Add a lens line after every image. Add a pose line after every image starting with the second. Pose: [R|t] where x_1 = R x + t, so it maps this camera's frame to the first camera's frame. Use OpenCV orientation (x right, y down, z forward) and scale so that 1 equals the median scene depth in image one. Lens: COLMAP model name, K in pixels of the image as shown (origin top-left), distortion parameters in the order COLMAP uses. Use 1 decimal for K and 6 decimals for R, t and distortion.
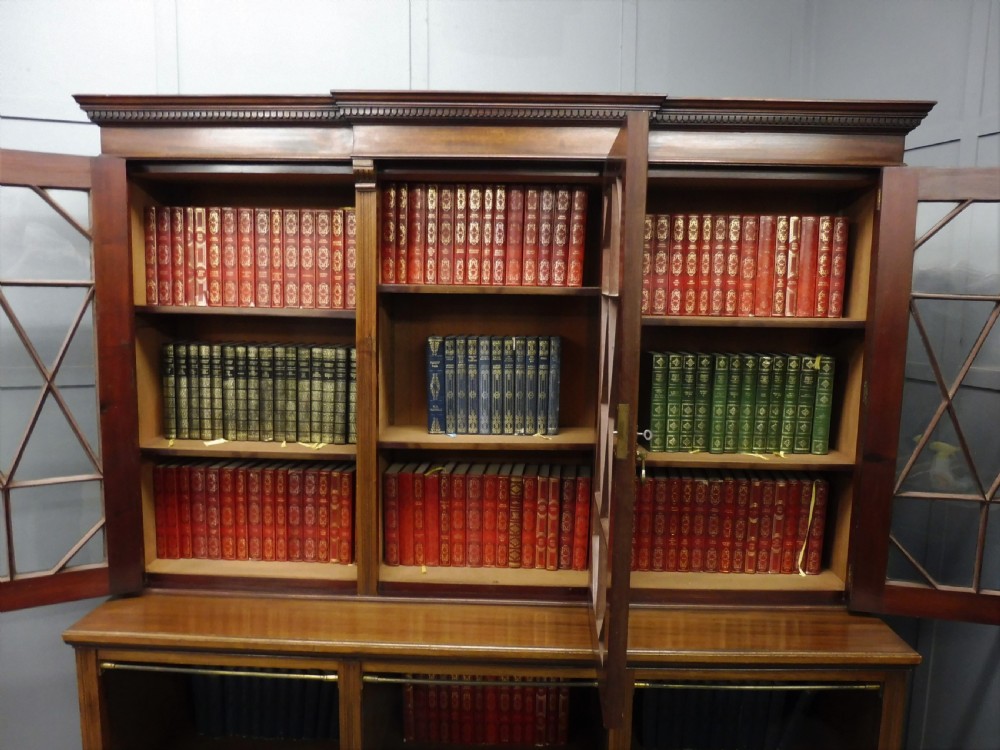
lens RADIAL K [[773.1, 0, 501.7], [0, 773.1, 383.3], [0, 0, 1]] dist [-0.019824, -0.025844]
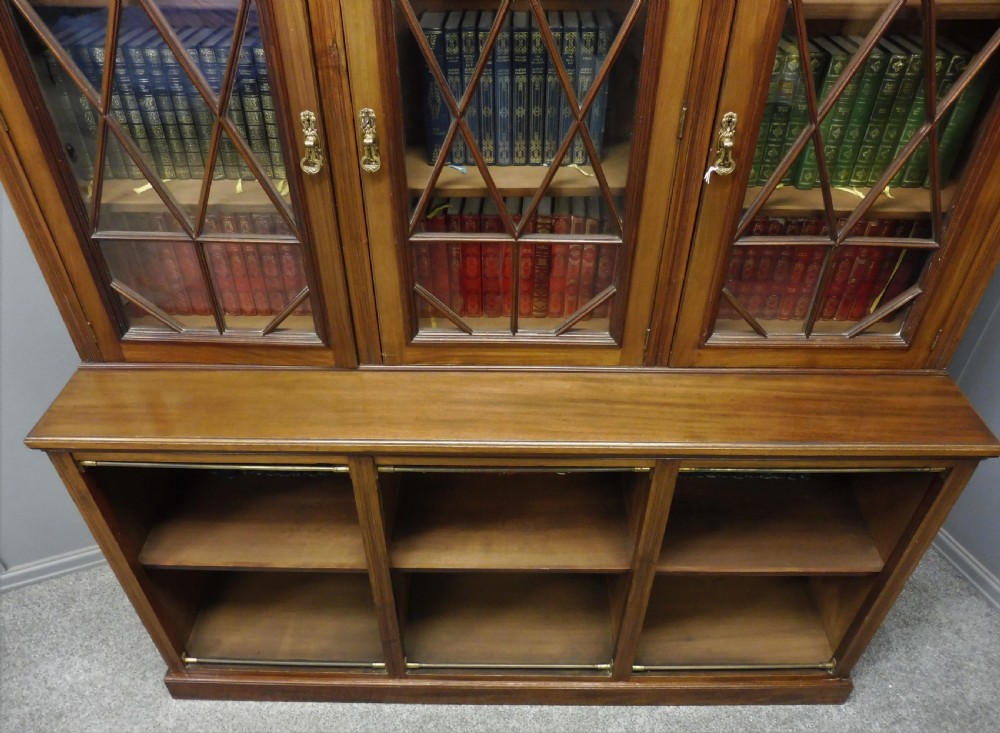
lens RADIAL K [[718.1, 0, 502.0], [0, 718.1, 373.7], [0, 0, 1]] dist [-0.028089, -0.016775]
pose [[0.999657, -0.022637, 0.013201, -0.038067], [0.012365, 0.851630, 0.523997, -0.129062], [-0.023105, -0.523654, 0.851618, 0.301295]]
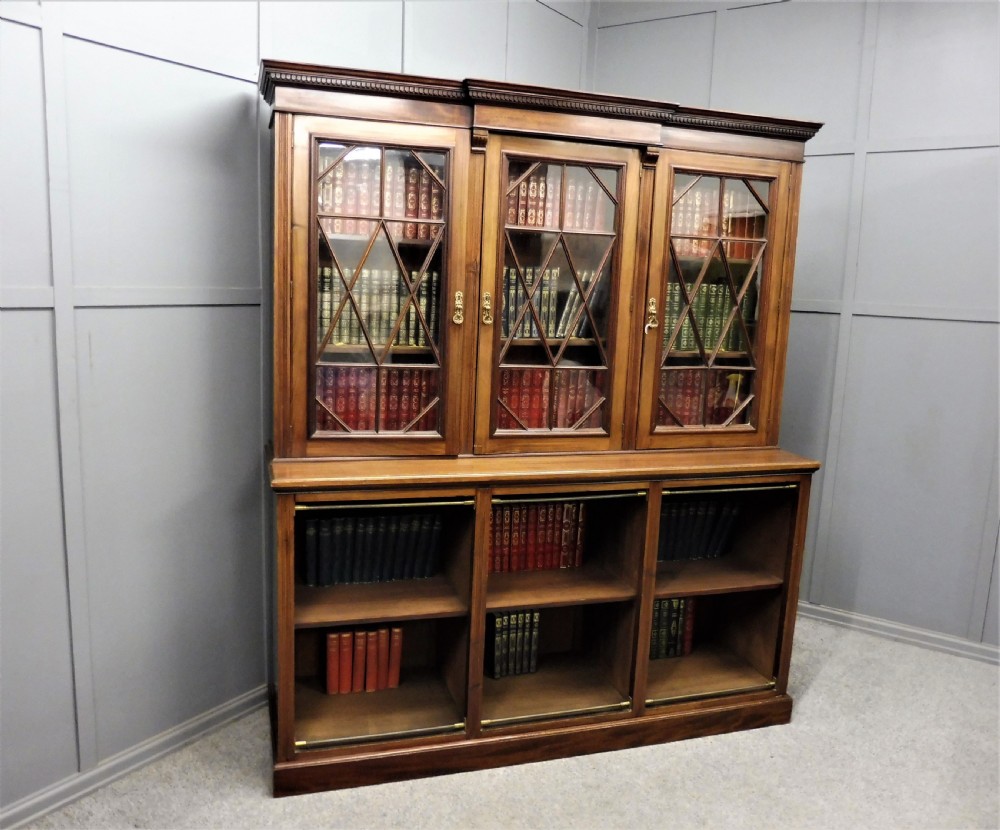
lens RADIAL K [[833.0, 0, 494.7], [0, 833.0, 414.0], [0, 0, 1]] dist [-0.016859, -0.014678]
pose [[0.944846, -0.028819, 0.326243, -0.585535], [0.014180, 0.998787, 0.047160, 0.132144], [-0.327207, -0.039933, 0.944109, -0.387824]]
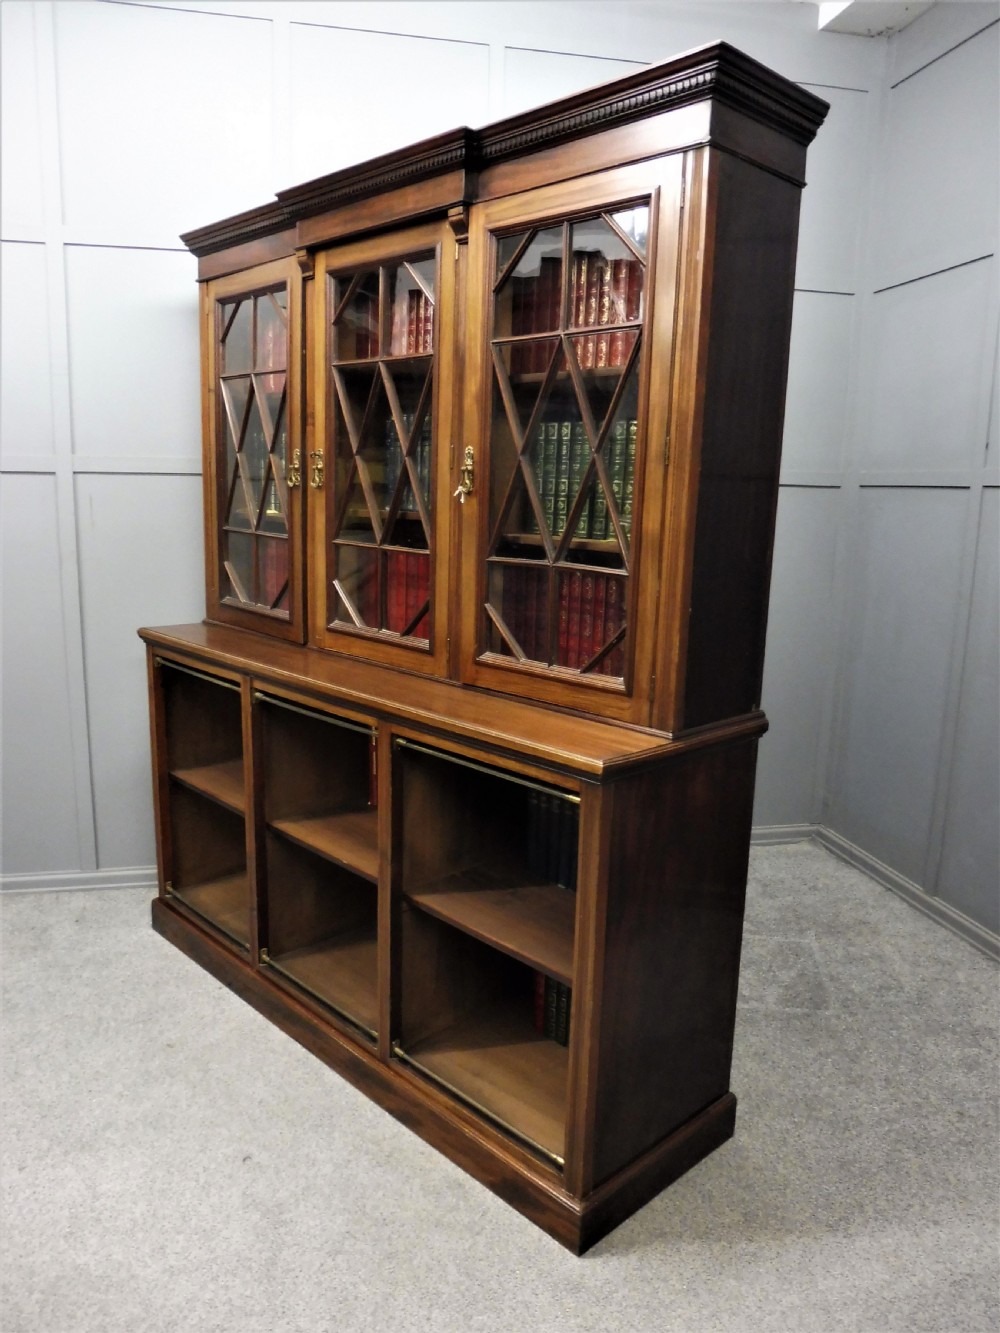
lens RADIAL K [[954.4, 0, 502.8], [0, 954.4, 674.0], [0, 0, 1]] dist [-0.035199, 0.018435]
pose [[0.720008, 0.141482, -0.679391, 0.963148], [-0.104535, 0.989938, 0.095369, 0.149082], [0.686048, 0.002354, 0.727553, 0.163095]]
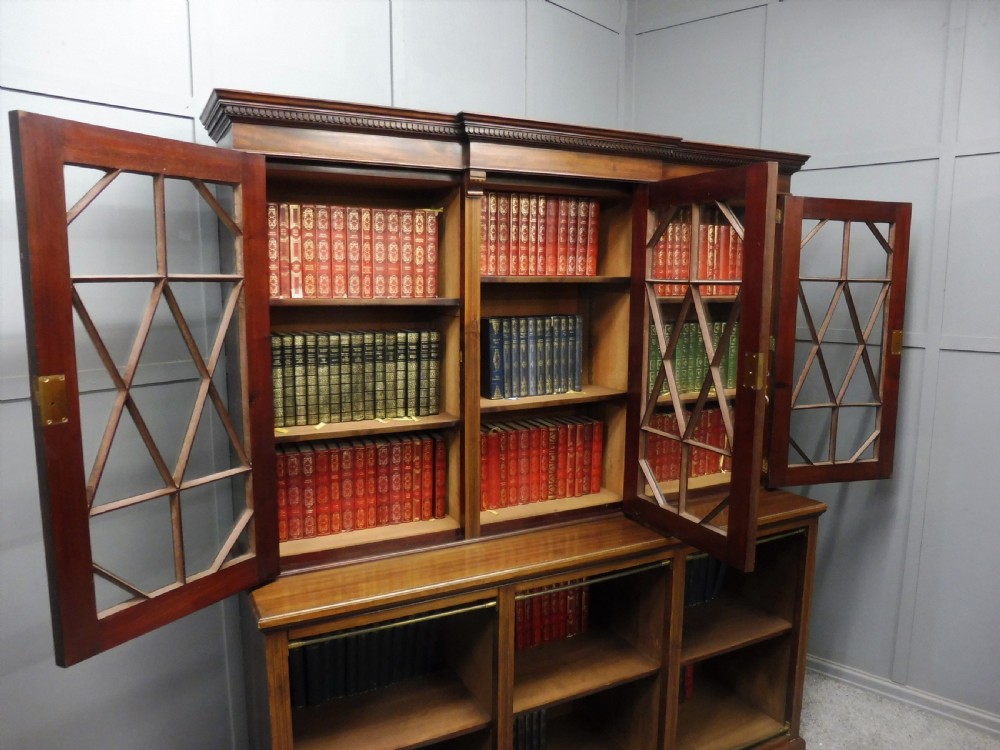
lens RADIAL K [[716.0, 0, 495.2], [0, 716.0, 381.4], [0, 0, 1]] dist [-0.035199, 0.018435]
pose [[0.877362, -0.081198, 0.472908, -0.626549], [0.068558, 0.996679, 0.043937, -0.011741], [-0.474905, -0.006127, 0.880016, 0.014290]]
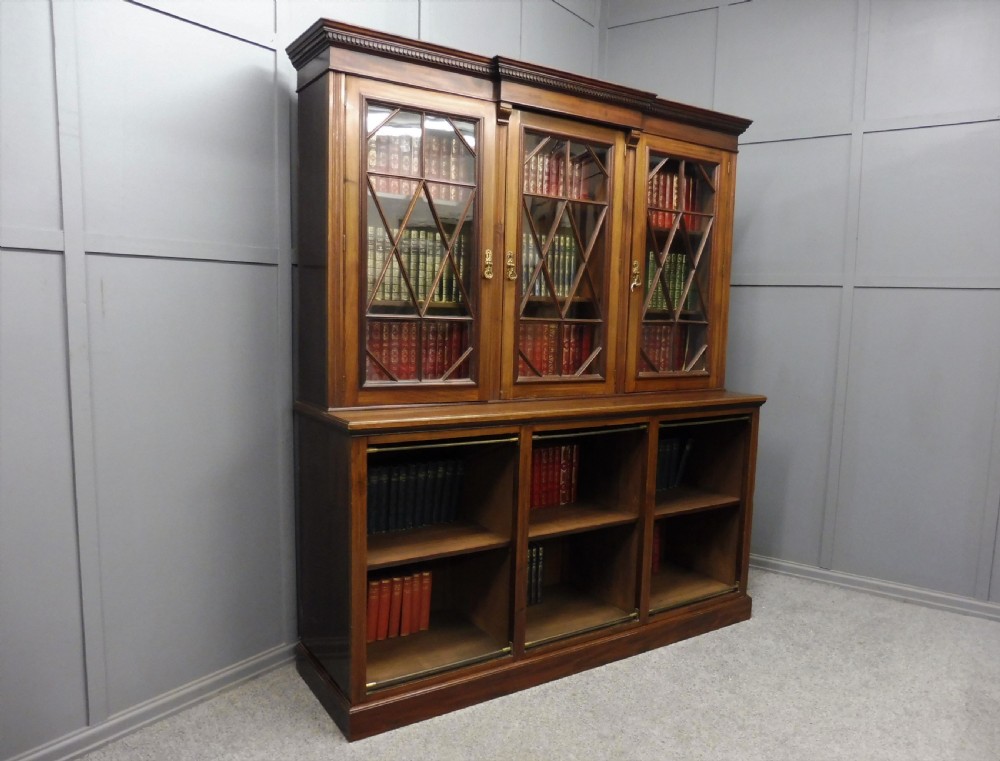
lens RADIAL K [[760.3, 0, 523.0], [0, 760.3, 395.2], [0, 0, 1]] dist [-0.020519, -0.015394]
pose [[0.813477, -0.058549, 0.578643, -0.944875], [0.055613, 0.998192, 0.022818, 0.229105], [-0.578933, 0.013618, 0.815262, -0.215924]]
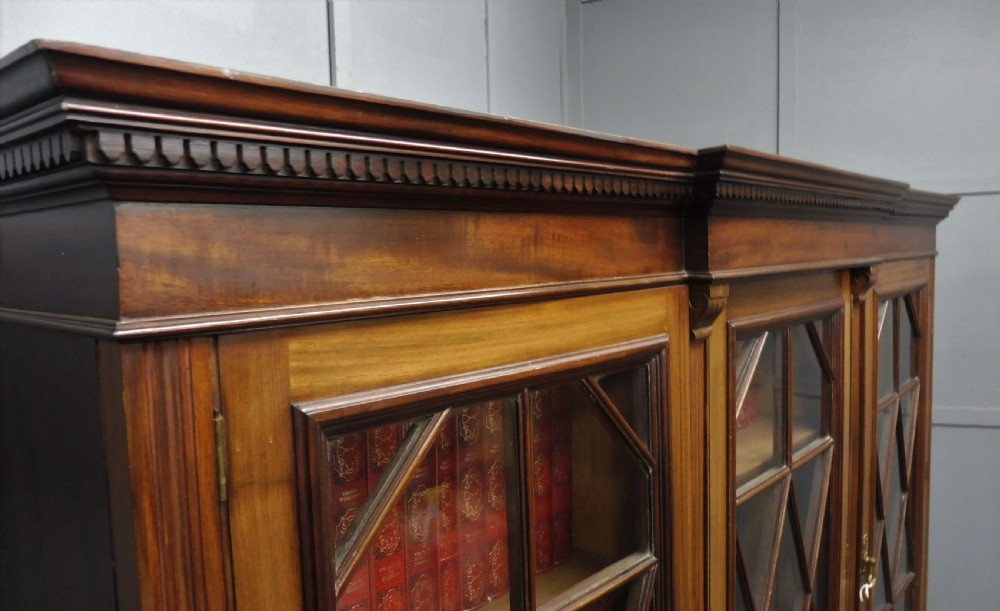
lens RADIAL K [[721.3, 0, 498.3], [0, 721.3, 306.3], [0, 0, 1]] dist [-0.005453, -0.002365]
pose [[0.648757, -0.092547, 0.755348, -0.555305], [0.120054, 0.992595, 0.018502, -0.268320], [-0.751467, 0.078679, 0.655063, 0.716056]]
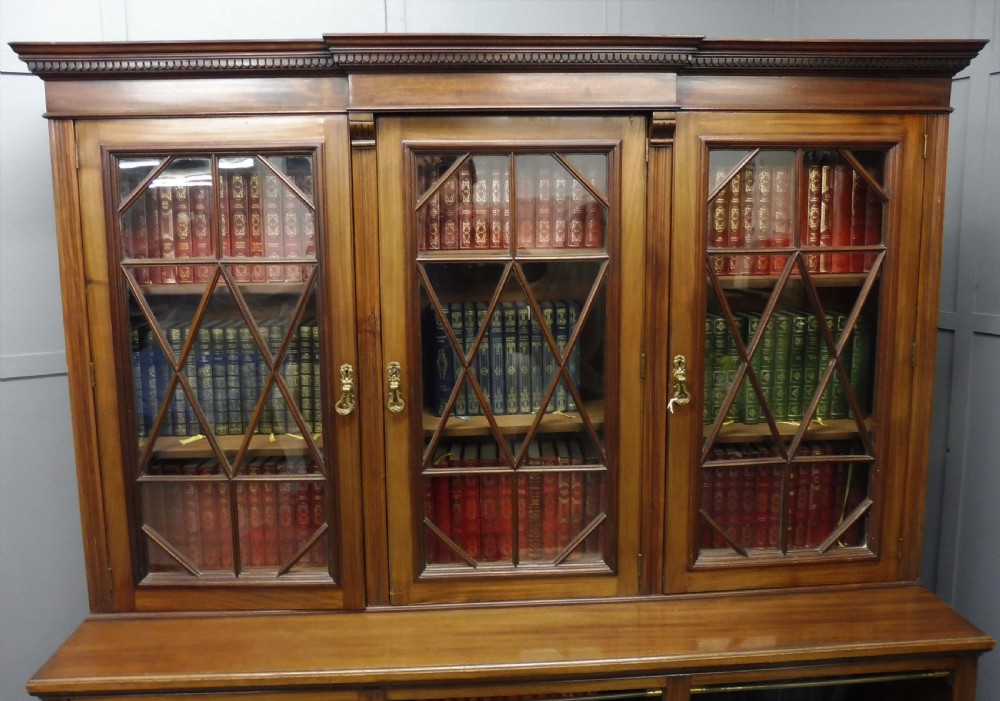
lens RADIAL K [[764.1, 0, 486.2], [0, 764.1, 317.5], [0, 0, 1]] dist [-0.039774, 0.001057]
pose [[0.996199, -0.039044, 0.077866, -0.102876], [0.038631, 0.999230, 0.006803, -0.054174], [-0.078072, -0.003770, 0.996941, 0.119524]]
